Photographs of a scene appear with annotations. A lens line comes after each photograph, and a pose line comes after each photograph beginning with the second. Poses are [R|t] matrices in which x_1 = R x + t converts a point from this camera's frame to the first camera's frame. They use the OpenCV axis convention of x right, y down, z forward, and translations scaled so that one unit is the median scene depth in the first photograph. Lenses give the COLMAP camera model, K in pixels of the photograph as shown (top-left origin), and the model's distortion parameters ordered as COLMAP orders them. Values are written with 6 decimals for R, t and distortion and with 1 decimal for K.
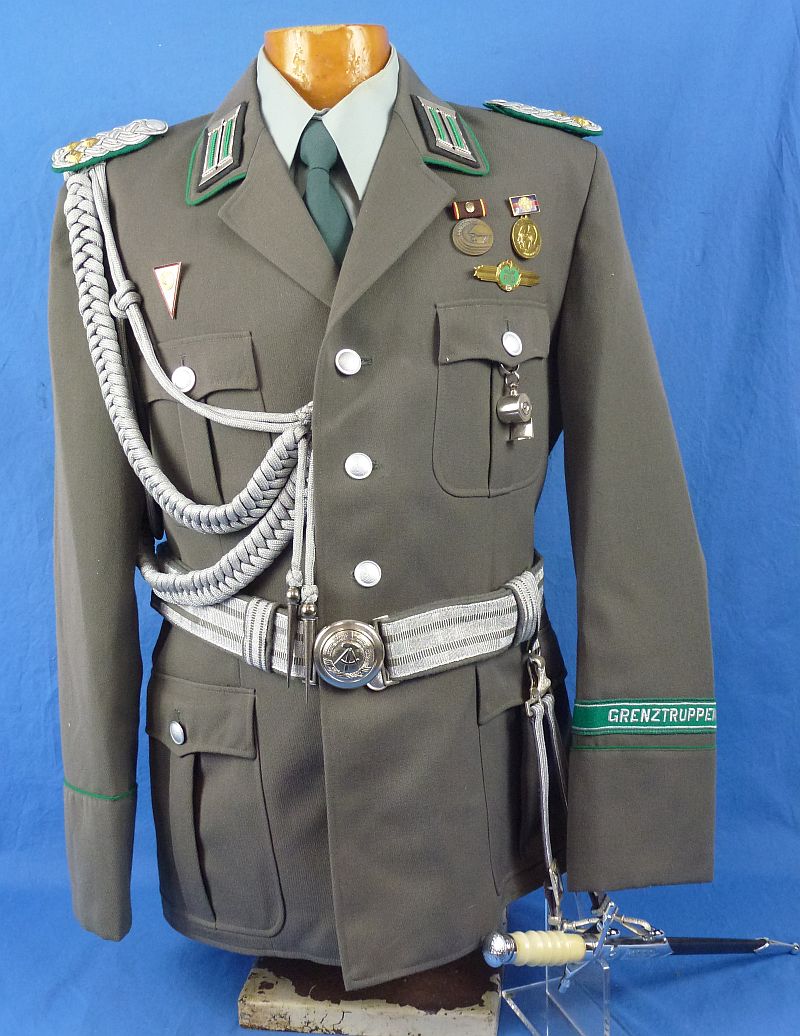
lens RADIAL K [[1297.6, 0, 398.5], [0, 1297.6, 532.1], [0, 0, 1]] dist [0.006543, -0.010345]
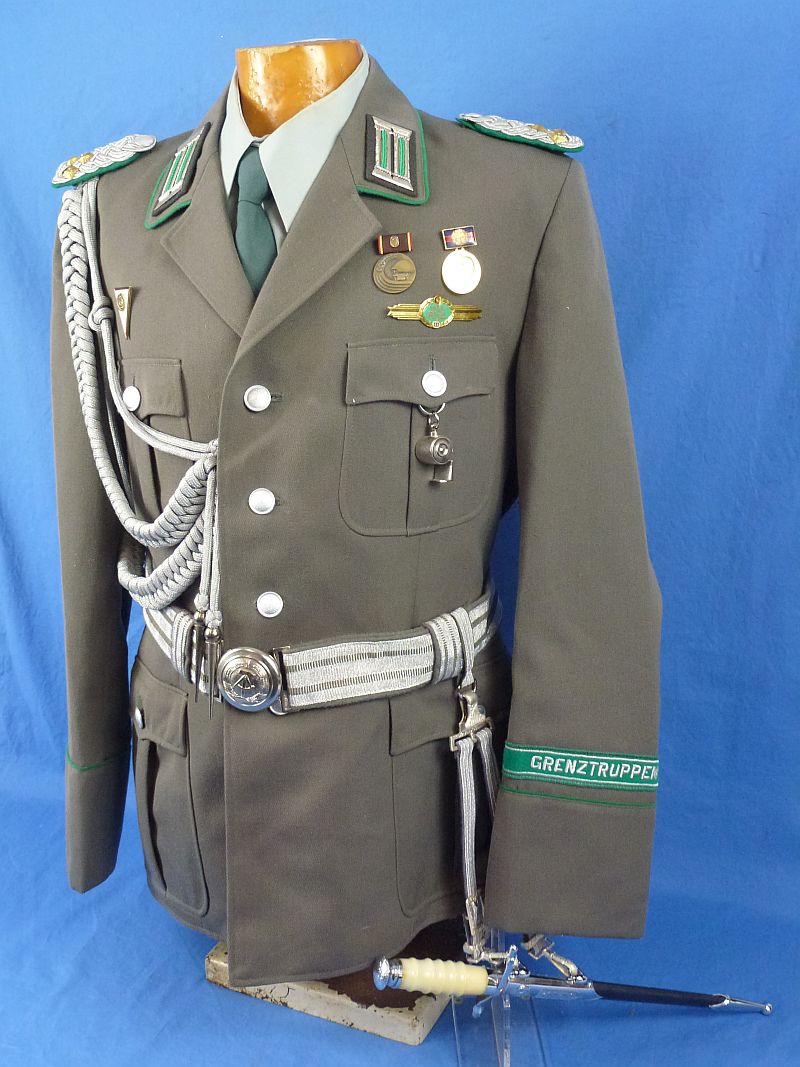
lens RADIAL K [[1258.1, 0, 400.0], [0, 1258.1, 533.5], [0, 0, 1]] dist [-0.002014, 0.001410]
pose [[0.952679, 0.095584, -0.288559, 0.336103], [-0.065256, 0.991453, 0.112975, -0.134833], [0.296891, -0.088799, 0.950774, 0.085454]]
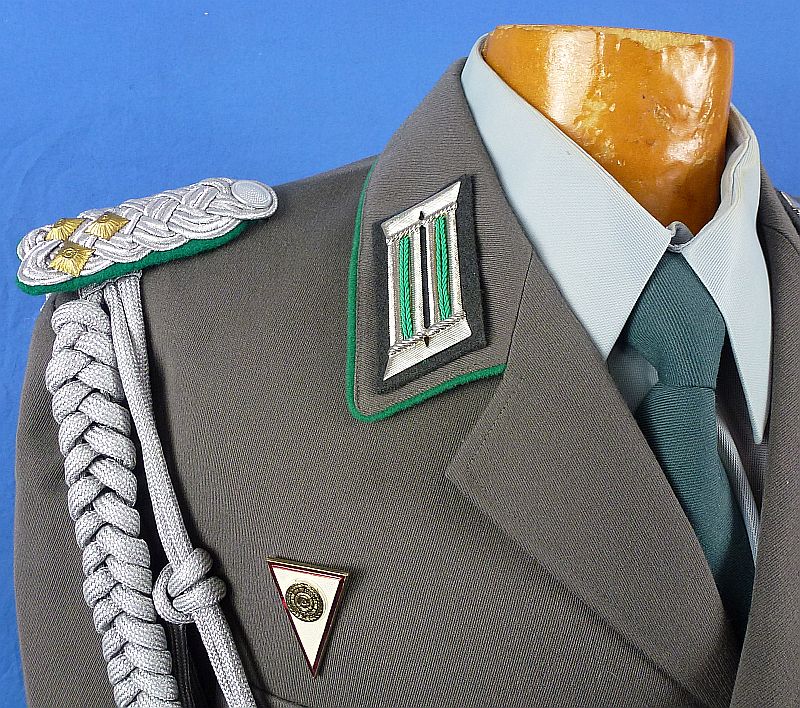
lens RADIAL K [[710.2, 0, 422.0], [0, 710.2, 364.5], [0, 0, 1]] dist [-0.029702, -0.009549]
pose [[0.974296, 0.016596, 0.224661, -0.189523], [-0.037716, 0.995223, 0.090047, -0.286497], [-0.222093, -0.096206, 0.970267, 0.752306]]
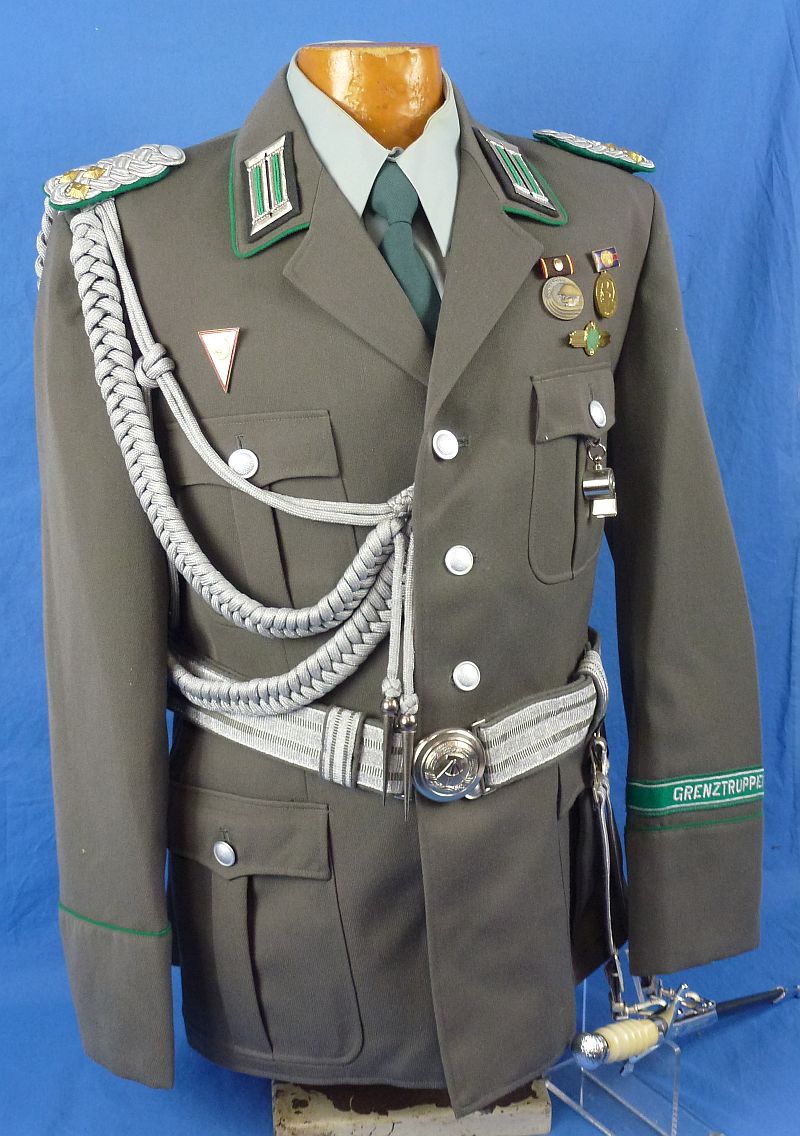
lens RADIAL K [[1408.4, 0, 377.8], [0, 1408.4, 604.8], [0, 0, 1]] dist [0.007492, -0.014216]
pose [[0.971876, -0.052889, 0.229477, -0.291295], [0.031377, 0.994848, 0.096401, -0.108711], [-0.233394, -0.086489, 0.968528, 0.057965]]
